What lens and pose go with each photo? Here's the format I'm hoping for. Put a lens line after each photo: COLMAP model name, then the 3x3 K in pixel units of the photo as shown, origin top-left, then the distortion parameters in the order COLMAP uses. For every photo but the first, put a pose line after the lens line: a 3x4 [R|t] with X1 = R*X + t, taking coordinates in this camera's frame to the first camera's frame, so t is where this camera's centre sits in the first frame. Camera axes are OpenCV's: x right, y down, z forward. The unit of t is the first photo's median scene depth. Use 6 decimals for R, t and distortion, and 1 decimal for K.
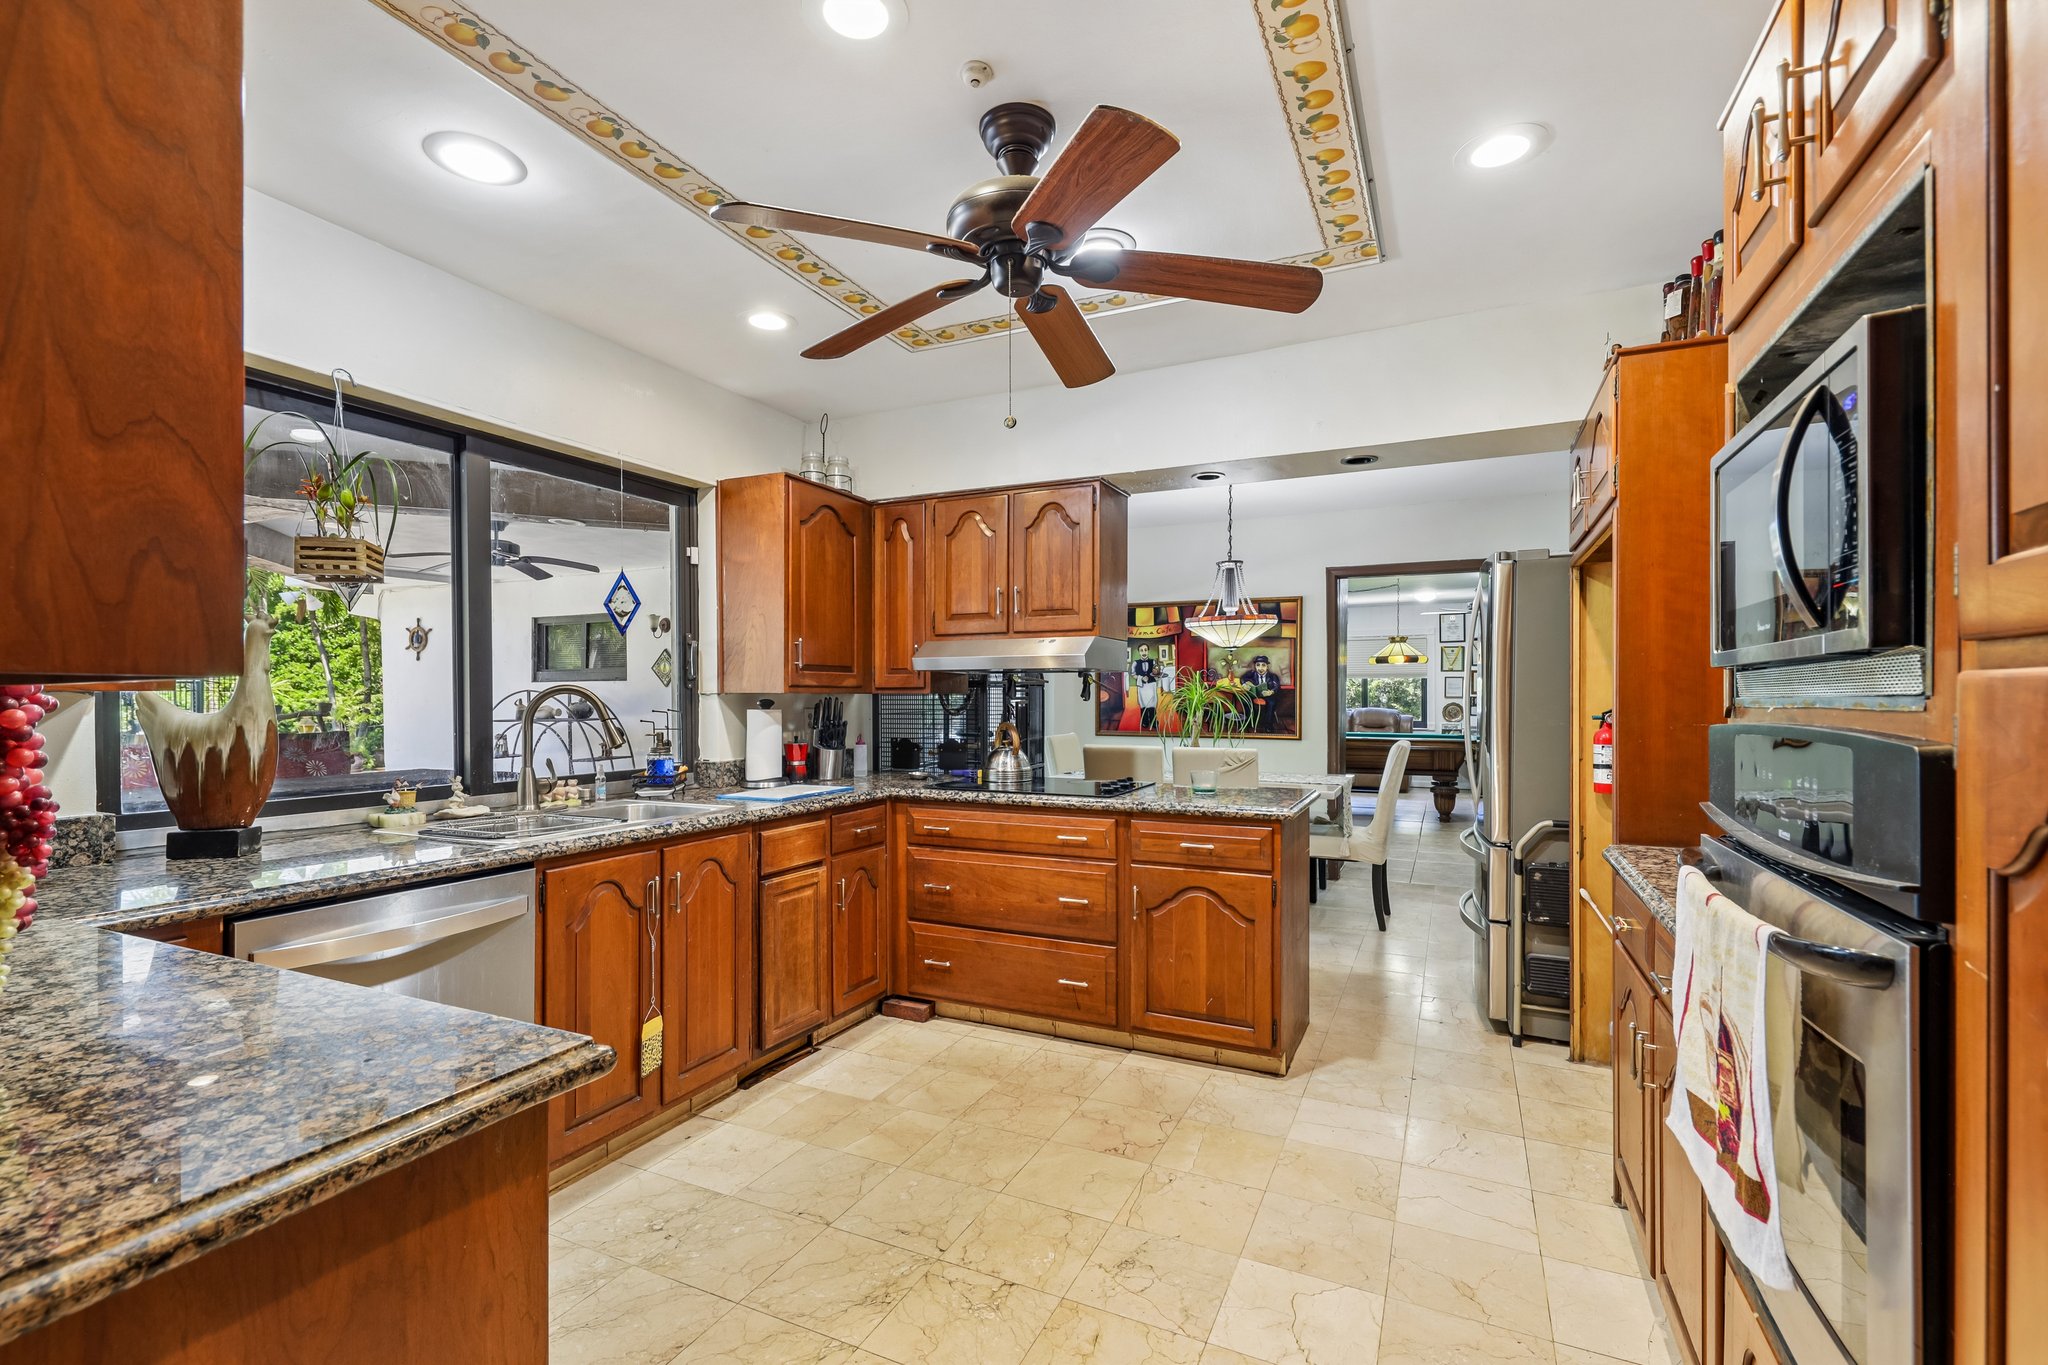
lens RADIAL K [[925.1, 0, 1013.9], [0, 925.1, 693.2], [0, 0, 1]] dist [0.014283, -0.006014]
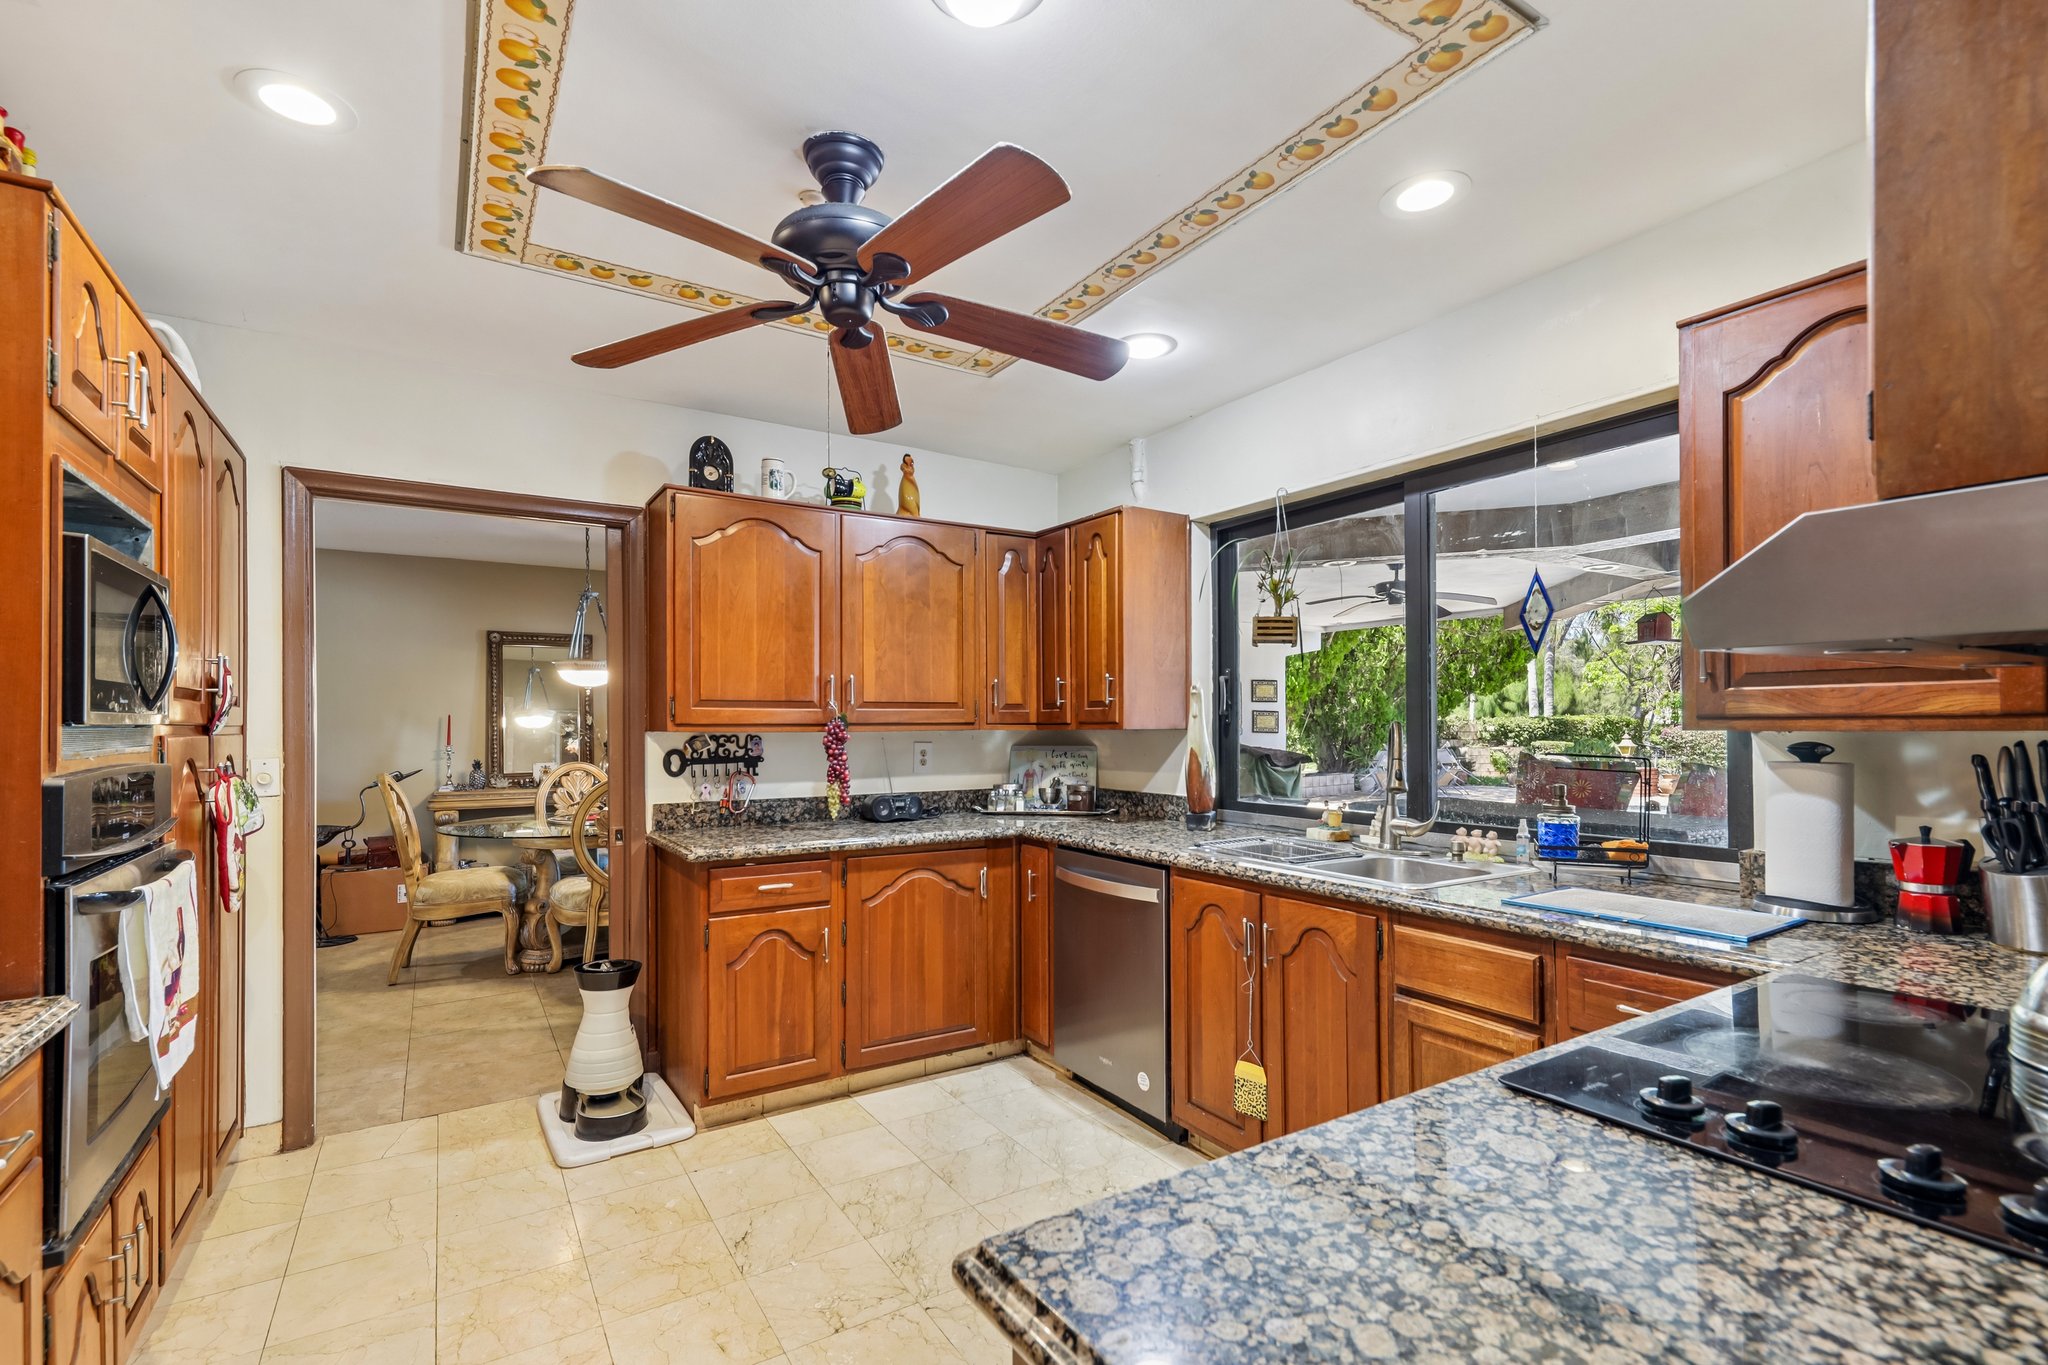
lens RADIAL K [[925.1, 0, 1009.1], [0, 925.1, 699.8], [0, 0, 1]] dist [0.014283, -0.006014]
pose [[-0.537355, -0.013639, -0.843246, 0.413282], [0.008654, 0.999727, -0.021685, -0.010688], [0.843312, -0.018950, -0.537090, 0.938136]]
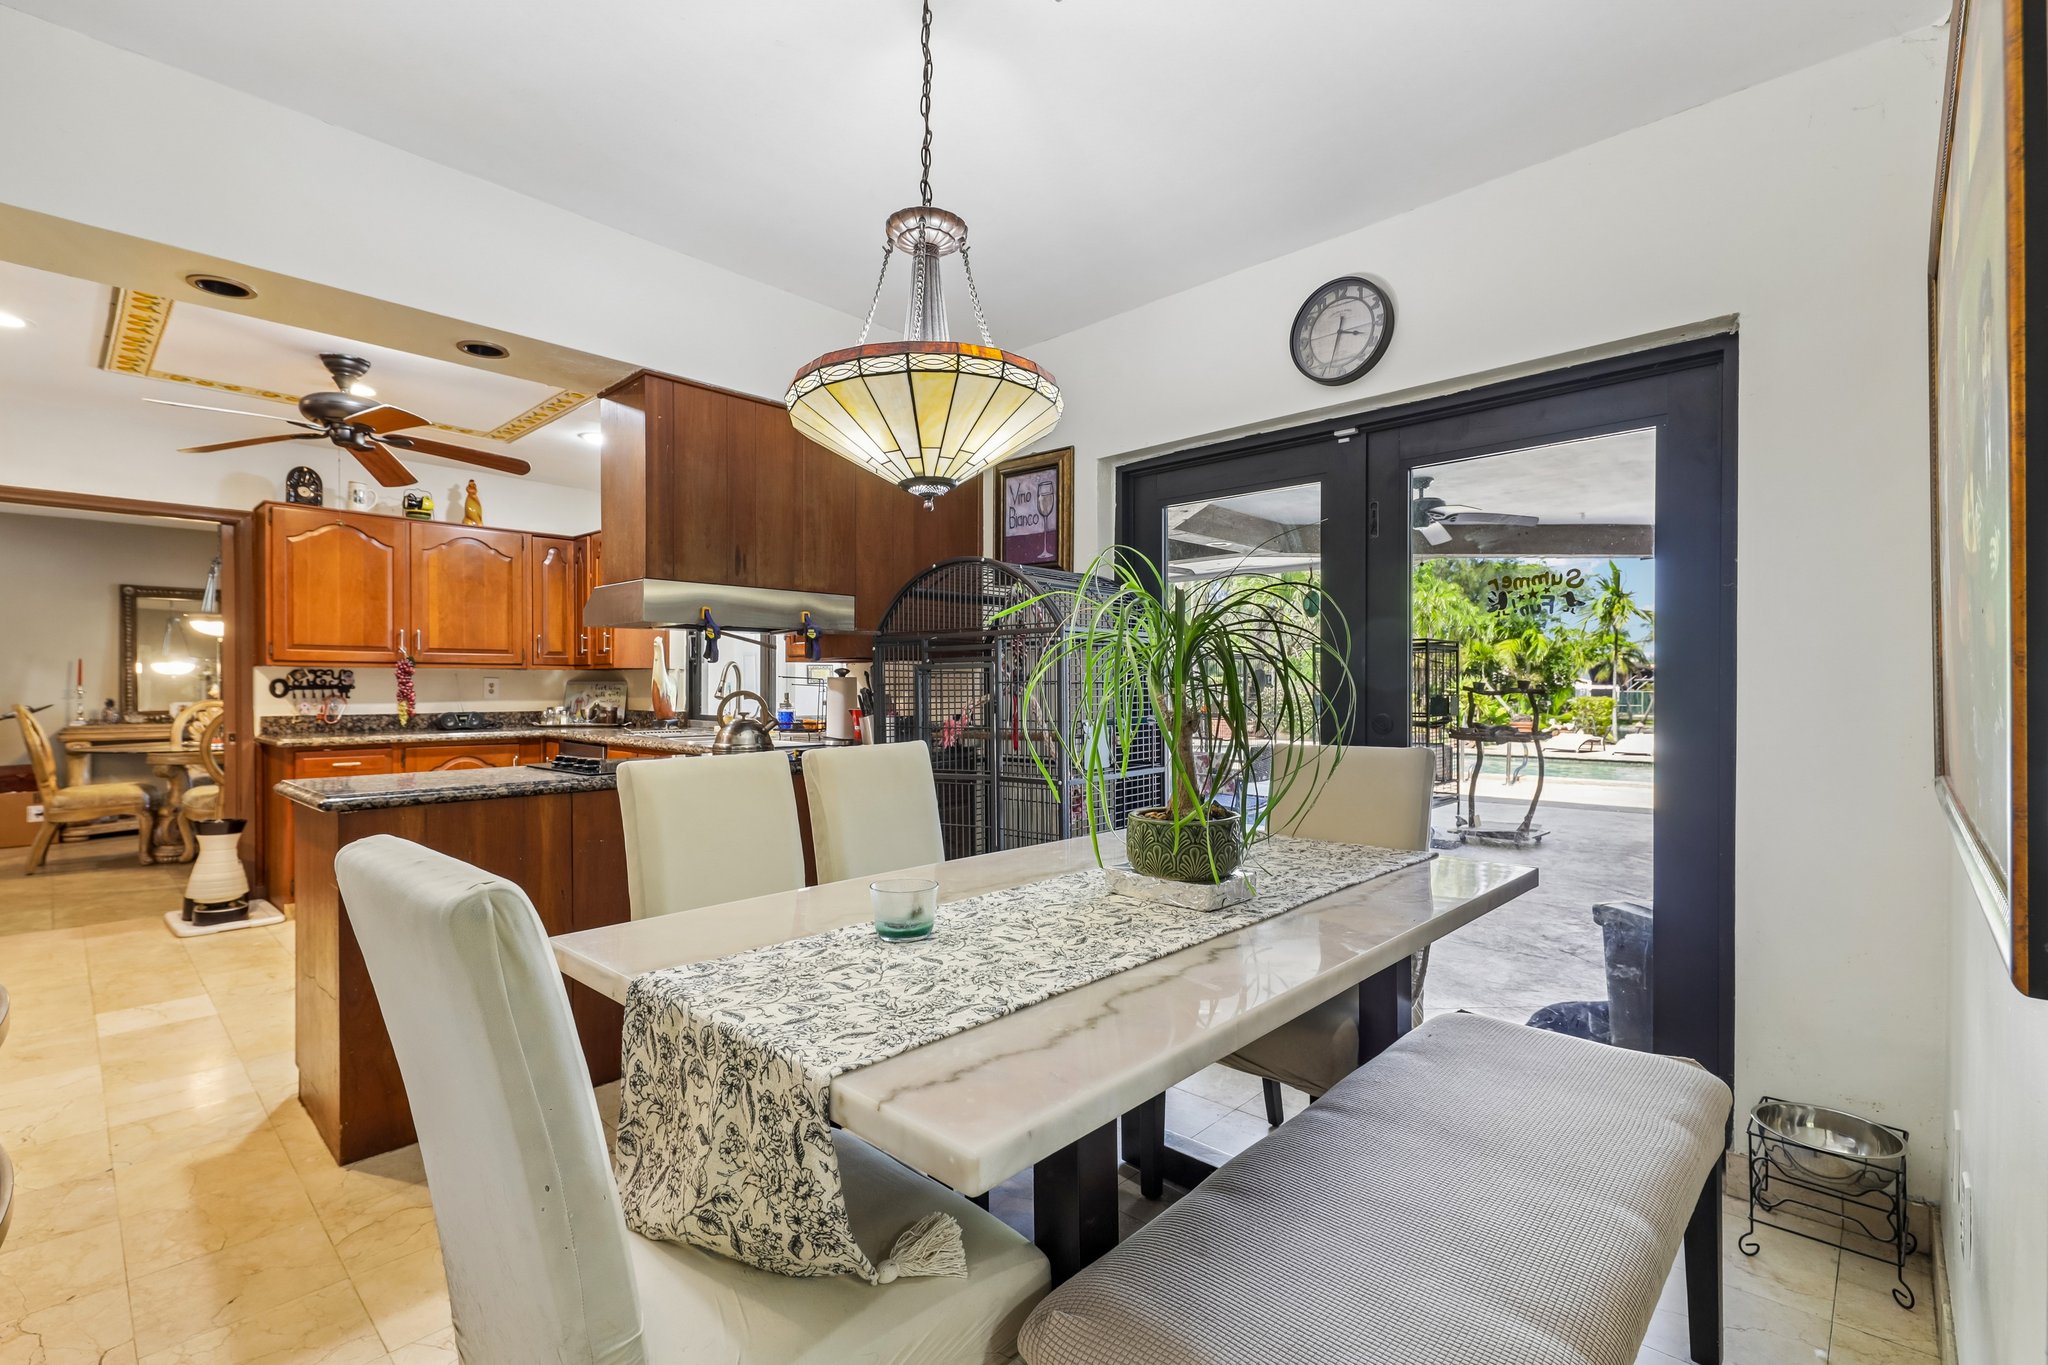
lens RADIAL K [[925.1, 0, 1025.3], [0, 925.1, 676.9], [0, 0, 1]] dist [0.014283, -0.006014]
pose [[-0.303225, -0.002017, -0.952917, 0.729352], [0.003801, 0.999987, -0.003326, 0.017739], [0.952911, -0.004631, -0.303214, 1.524029]]
